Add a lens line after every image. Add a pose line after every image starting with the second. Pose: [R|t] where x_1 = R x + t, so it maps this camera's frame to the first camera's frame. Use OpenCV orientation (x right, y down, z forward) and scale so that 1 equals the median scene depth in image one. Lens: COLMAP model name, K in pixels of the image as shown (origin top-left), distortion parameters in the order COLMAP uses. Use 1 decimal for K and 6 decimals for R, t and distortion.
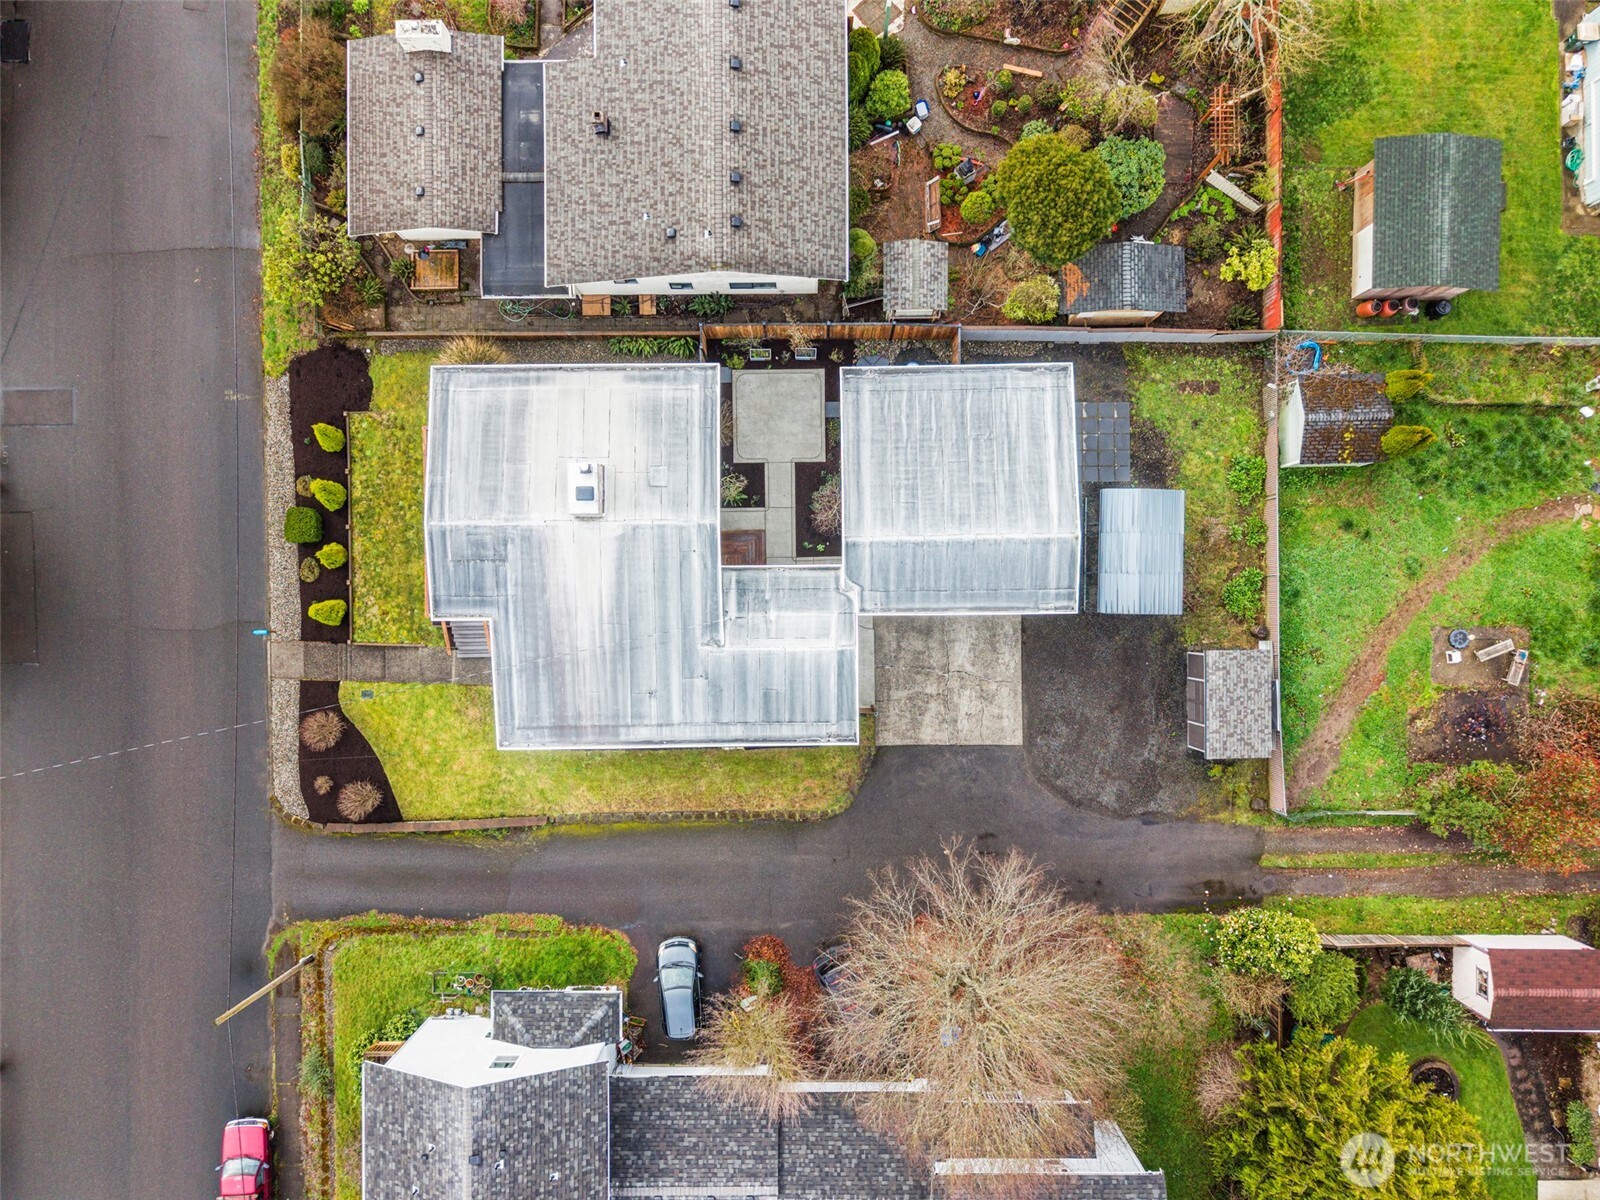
lens RADIAL K [[1074.8, 0, 802.8], [0, 1074.8, 604.8], [0, 0, 1]] dist [-0.003144, -0.001784]
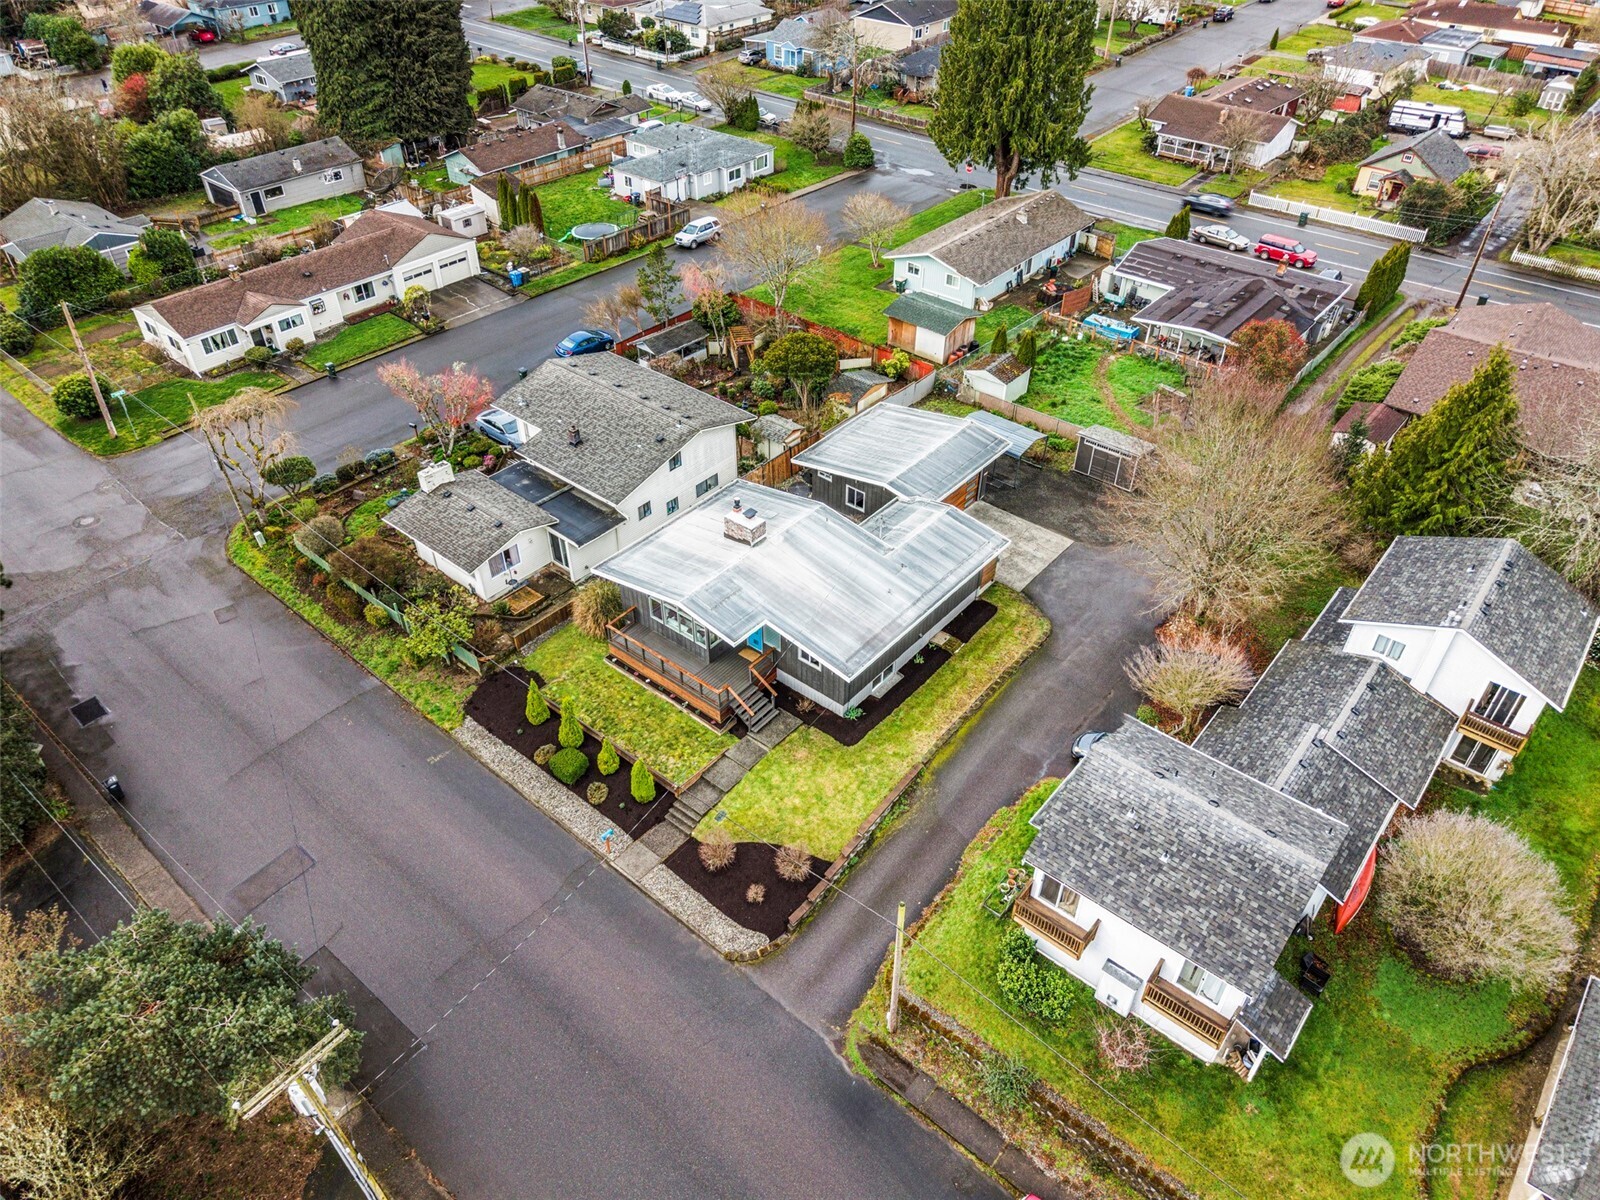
lens RADIAL K [[1074.8, 0, 796.0], [0, 1074.8, 601.0], [0, 0, 1]] dist [-0.003144, -0.001784]
pose [[0.648024, -0.476805, 0.593904, -0.868182], [0.761575, 0.414095, -0.498526, 0.566411], [-0.008233, 0.775360, 0.631466, 0.179677]]
